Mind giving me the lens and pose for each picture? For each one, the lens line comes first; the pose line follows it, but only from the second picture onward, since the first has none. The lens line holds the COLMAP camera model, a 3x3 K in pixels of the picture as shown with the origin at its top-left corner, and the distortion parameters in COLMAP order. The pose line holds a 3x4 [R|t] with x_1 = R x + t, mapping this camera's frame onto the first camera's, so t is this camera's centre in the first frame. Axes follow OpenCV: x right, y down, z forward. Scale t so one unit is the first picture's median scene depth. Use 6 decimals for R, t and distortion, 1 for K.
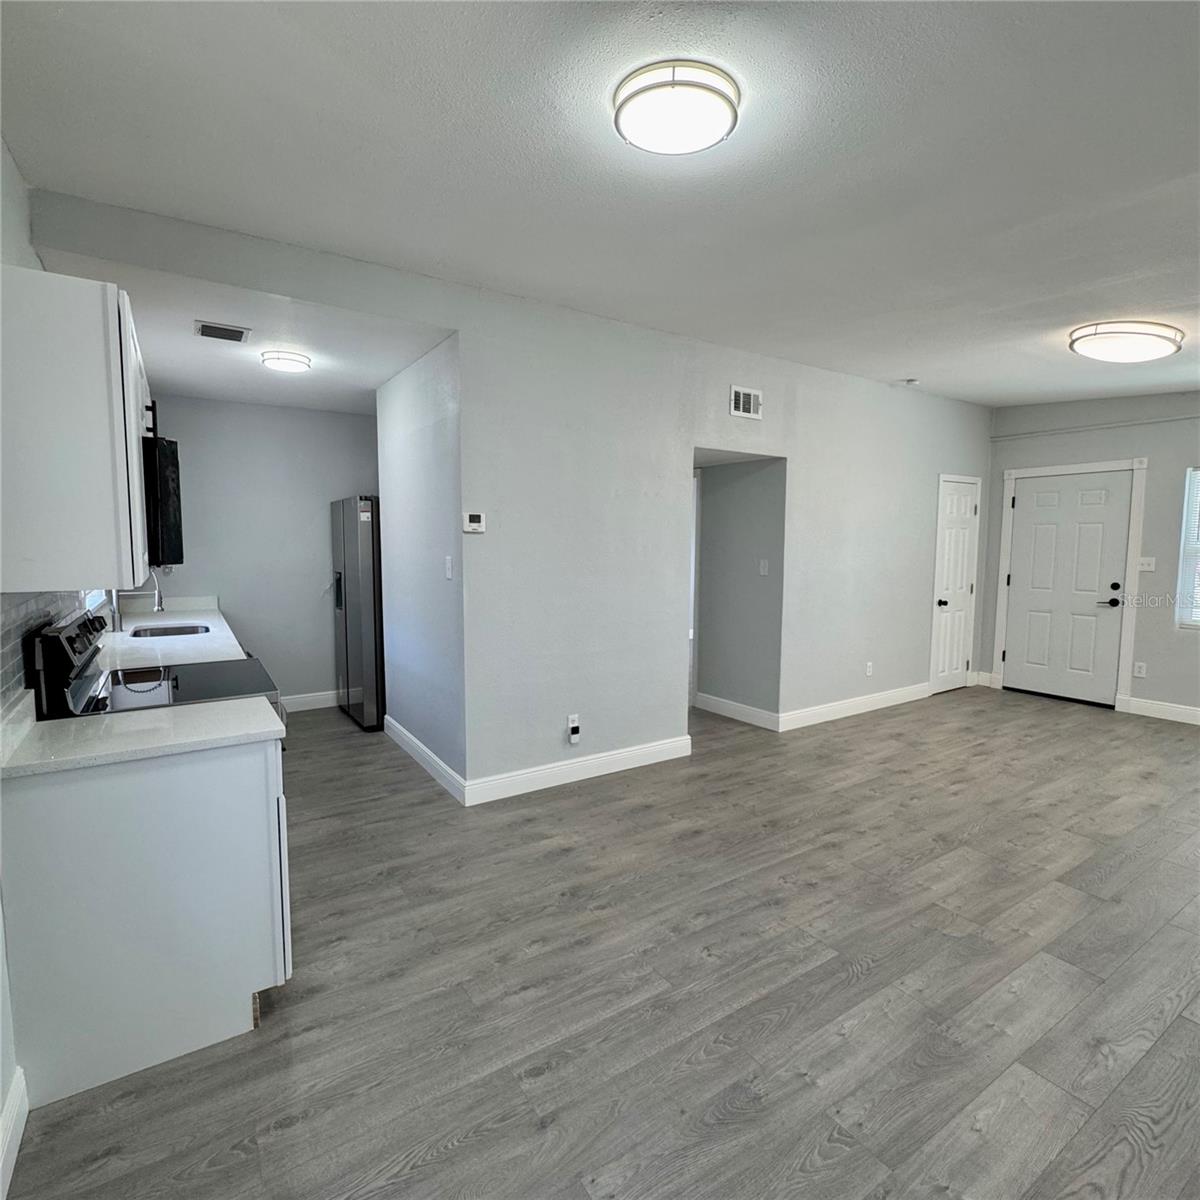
lens RADIAL K [[640.1, 0, 601.7], [0, 640.1, 601.8], [0, 0, 1]] dist [-0.003469, 0.000364]
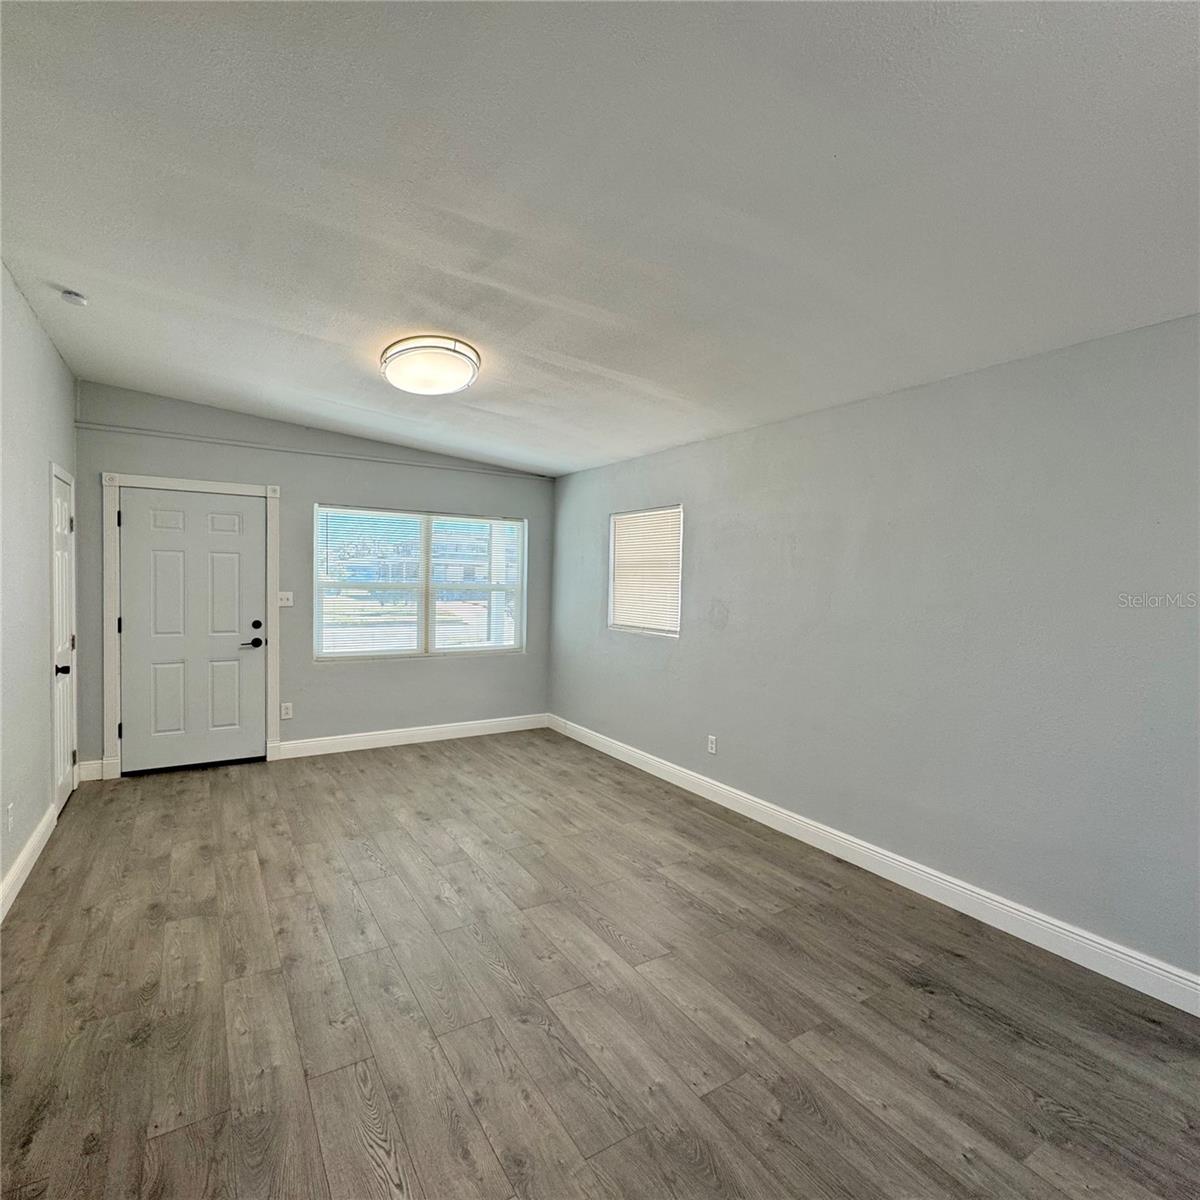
lens RADIAL K [[638.7, 0, 598.0], [0, 638.7, 601.9], [0, 0, 1]] dist [-0.003391, -0.000011]
pose [[0.021062, -0.035397, 0.999151, -0.107074], [0.071315, 0.996881, 0.033814, -0.068912], [-0.997231, 0.070542, 0.023521, 0.660236]]
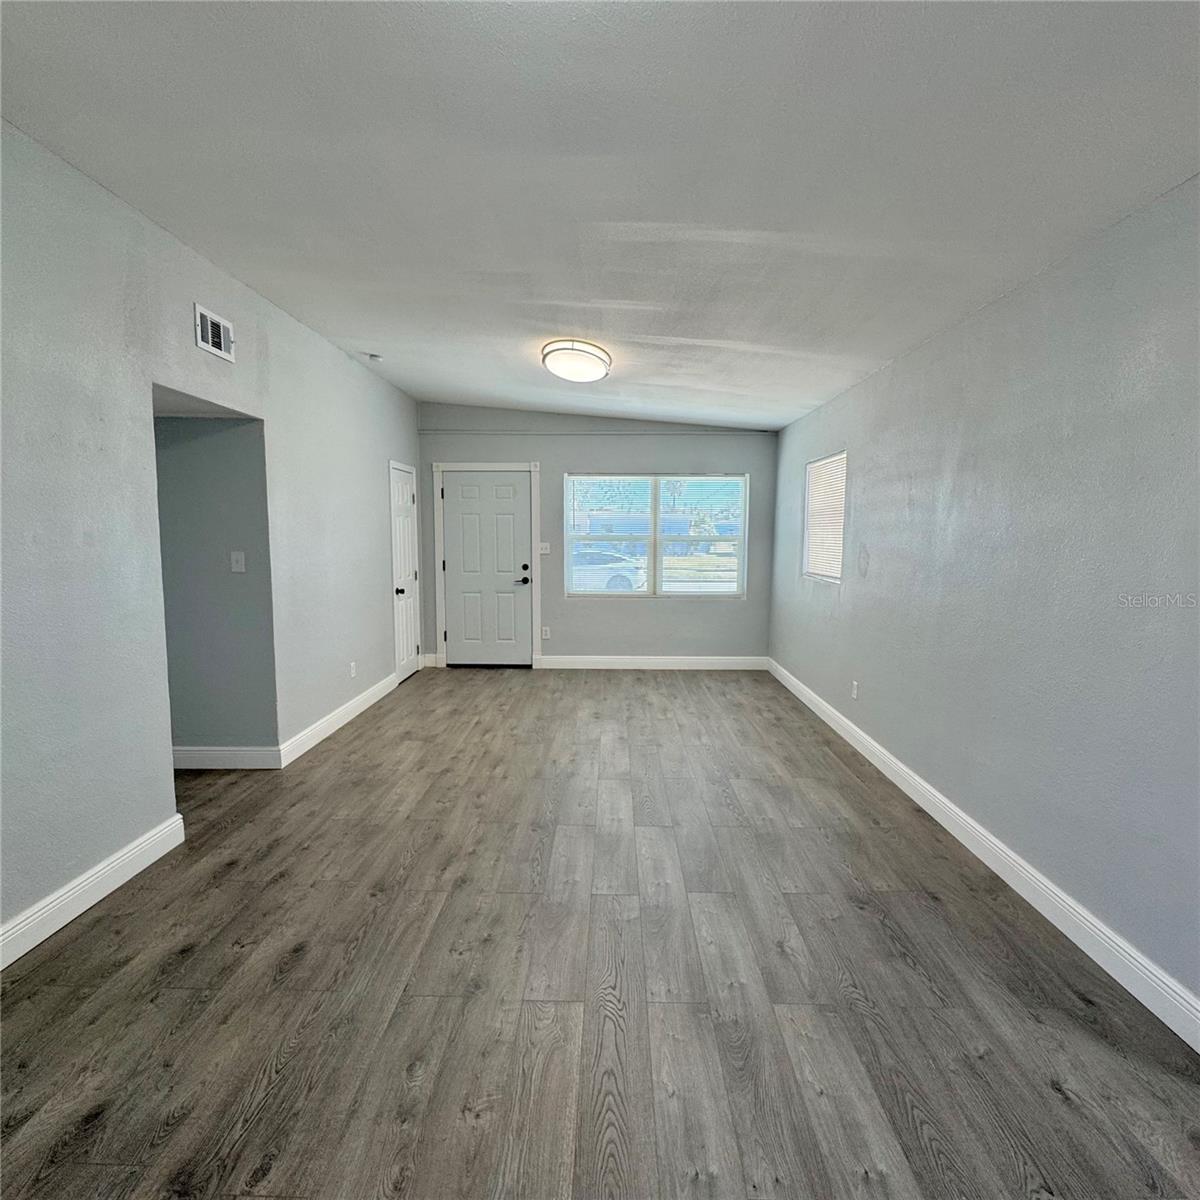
lens RADIAL K [[638.7, 0, 598.0], [0, 638.7, 601.9], [0, 0, 1]] dist [-0.003391, -0.000011]
pose [[0.568412, -0.086660, 0.818167, -0.151799], [0.072582, 0.995842, 0.055053, -0.020301], [-0.819536, 0.028091, 0.572339, 0.258905]]
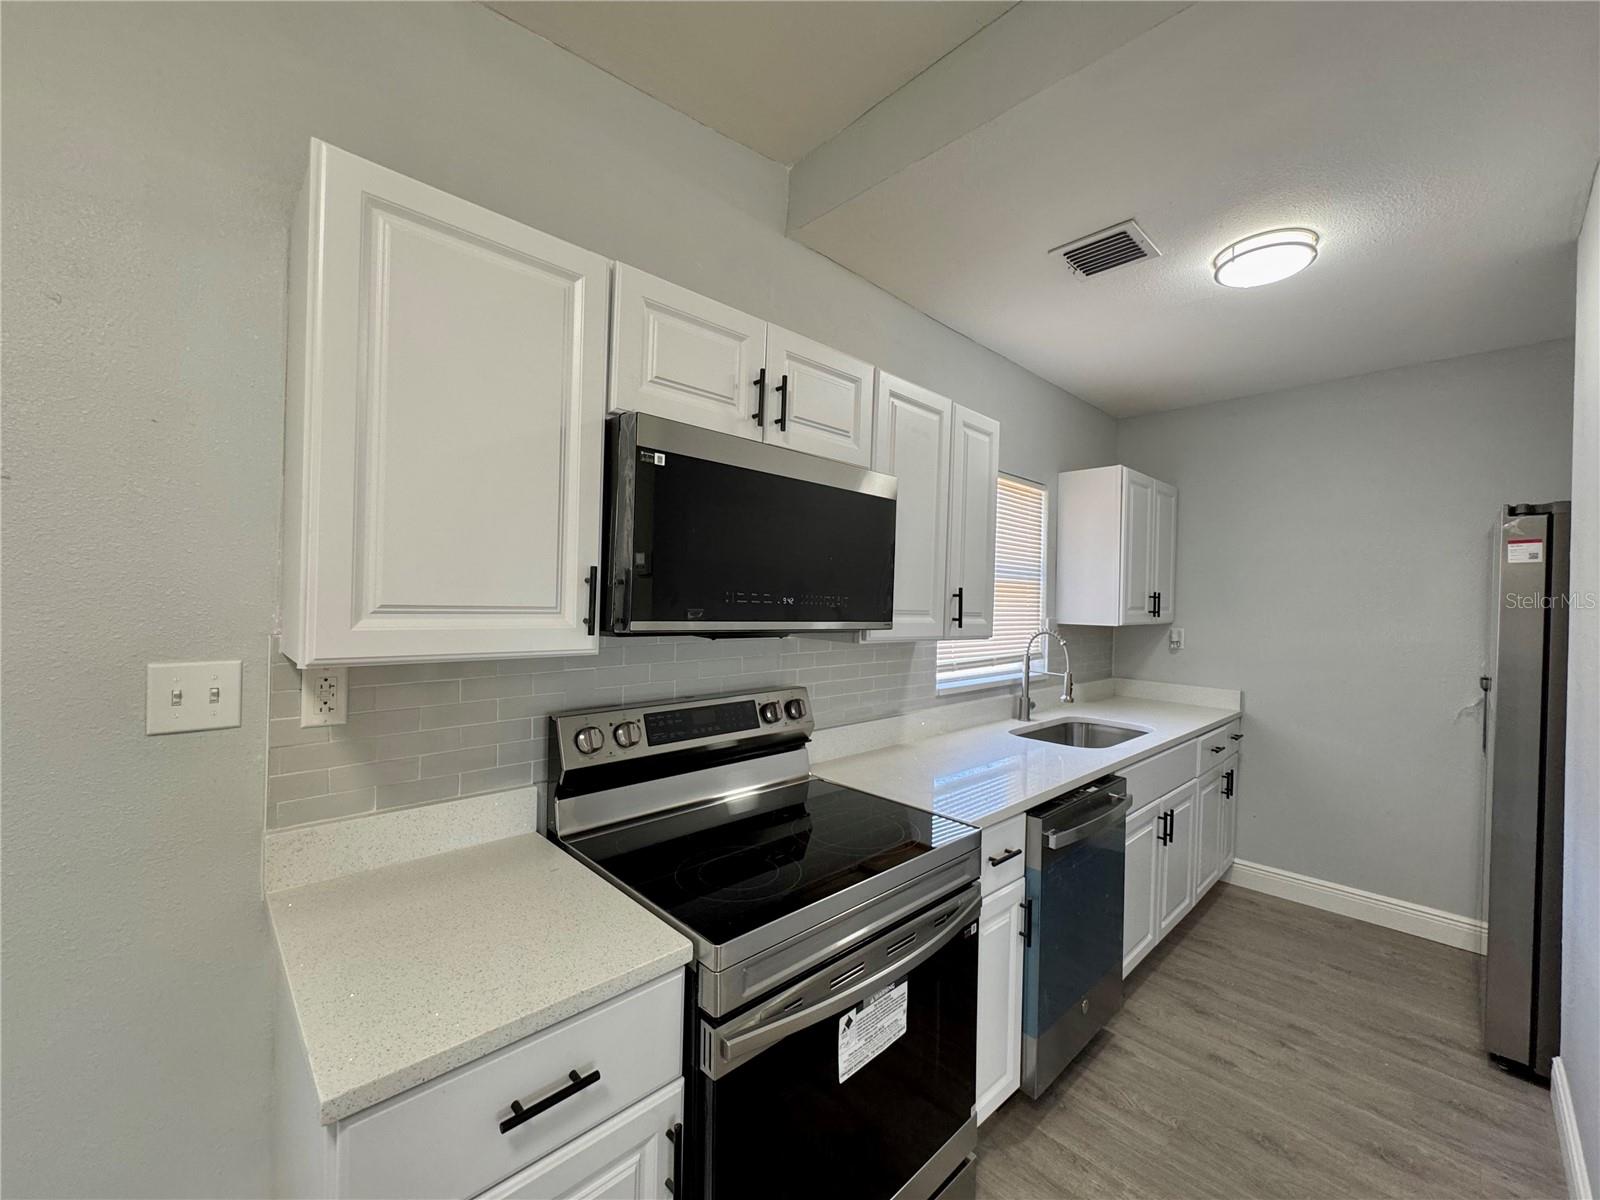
lens RADIAL K [[640.2, 0, 799.0], [0, 640.2, 600.9], [0, 0, 1]] dist [-0.001127, 0.000214]
pose [[0.177861, 0.004287, -0.984046, -0.044944], [-0.111356, 0.993655, -0.015798, -0.048087], [0.977735, 0.112389, 0.177210, 0.526332]]
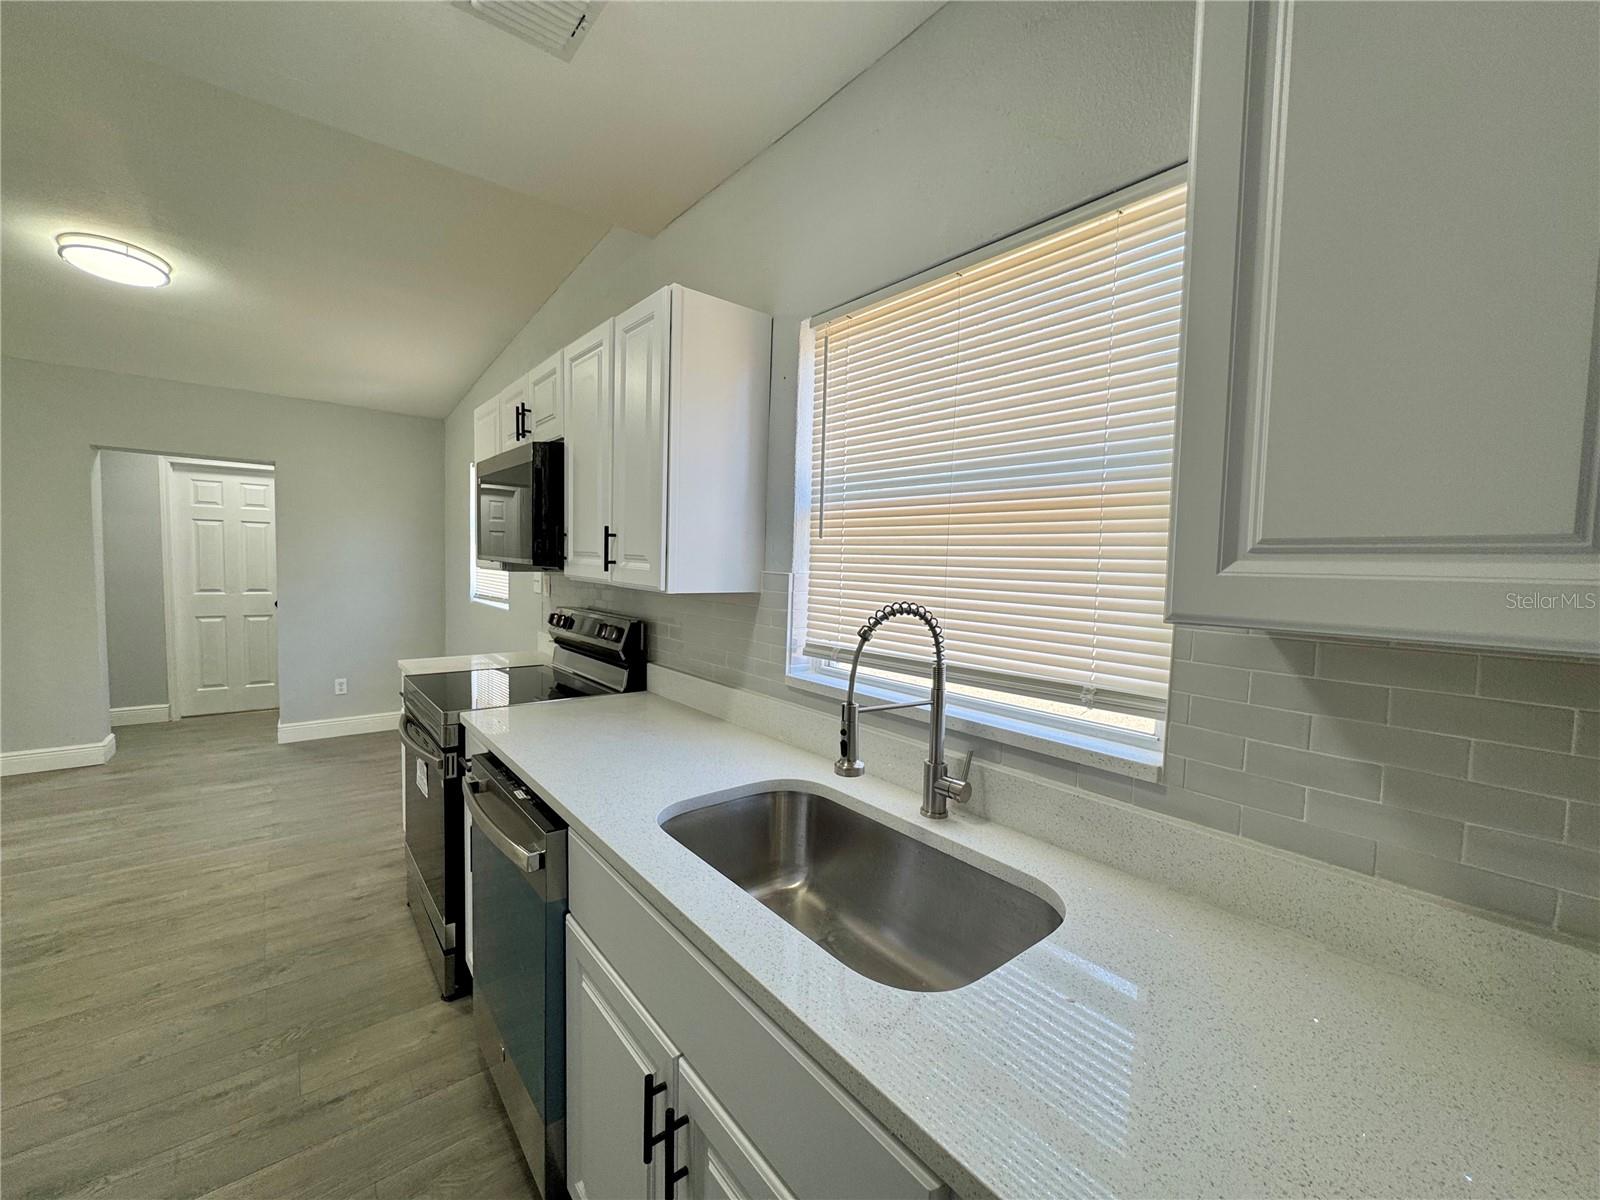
lens RADIAL K [[640.2, 0, 799.0], [0, 640.2, 600.9], [0, 0, 1]] dist [-0.001127, 0.000214]
pose [[-0.993988, -0.024830, -0.106640, -0.584066], [-0.040902, 0.987643, 0.151287, -0.100366], [0.101565, 0.154740, -0.982721, 1.175935]]
